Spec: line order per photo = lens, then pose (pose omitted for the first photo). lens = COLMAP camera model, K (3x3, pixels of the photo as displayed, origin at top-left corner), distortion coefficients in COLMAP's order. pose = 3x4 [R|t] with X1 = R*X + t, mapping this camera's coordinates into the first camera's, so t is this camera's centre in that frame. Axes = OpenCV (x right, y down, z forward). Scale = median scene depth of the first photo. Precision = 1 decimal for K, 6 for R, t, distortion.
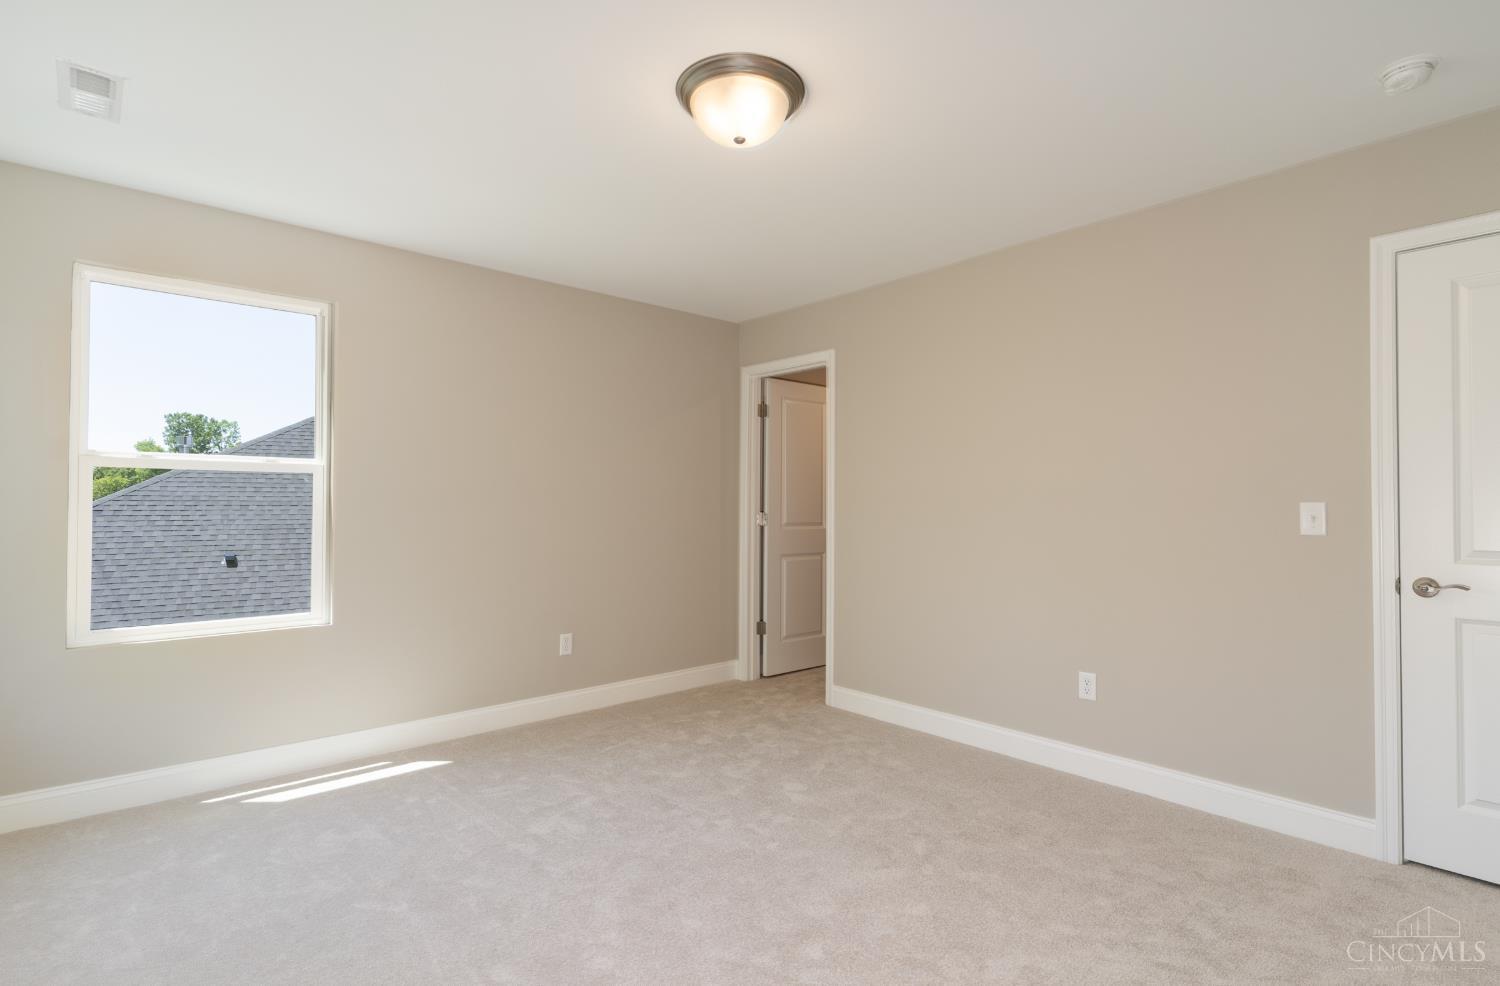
lens RADIAL K [[743.7, 0, 750.0], [0, 743.7, 493.0], [0, 0, 1]] dist [0.000177, -0.000059]
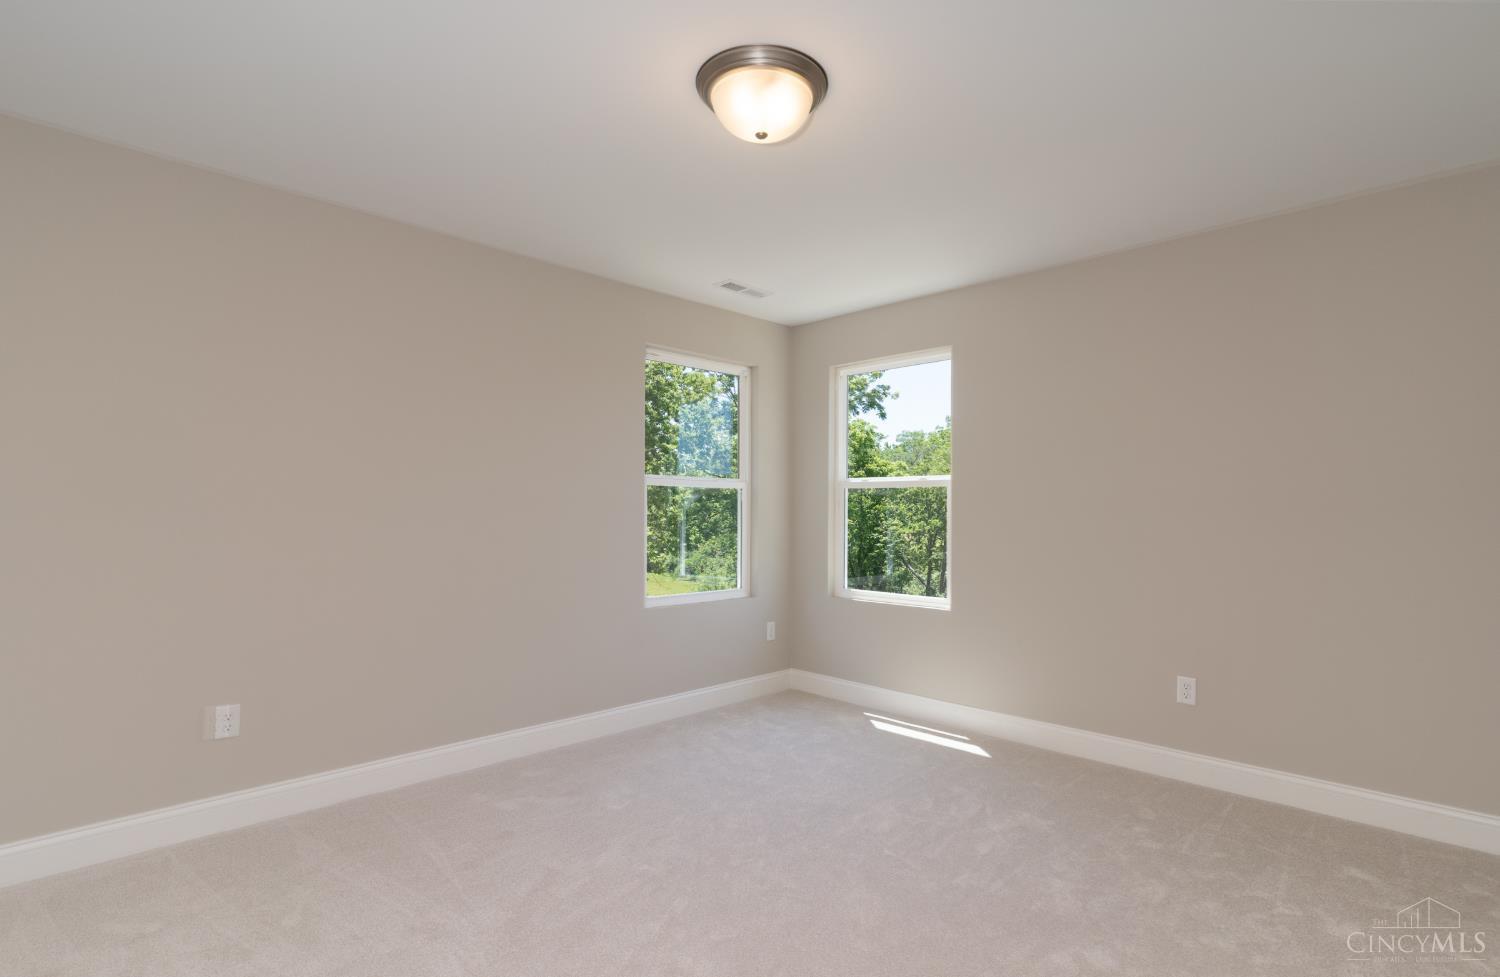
lens RADIAL K [[740.4, 0, 750.0], [0, 740.4, 488.5], [0, 0, 1]] dist [-0.000259, -0.000015]
pose [[0.061137, -0.021642, -0.997895, 0.664889], [0.006751, 0.999751, -0.021268, -0.000163], [0.998107, -0.005436, 0.061267, 0.625275]]
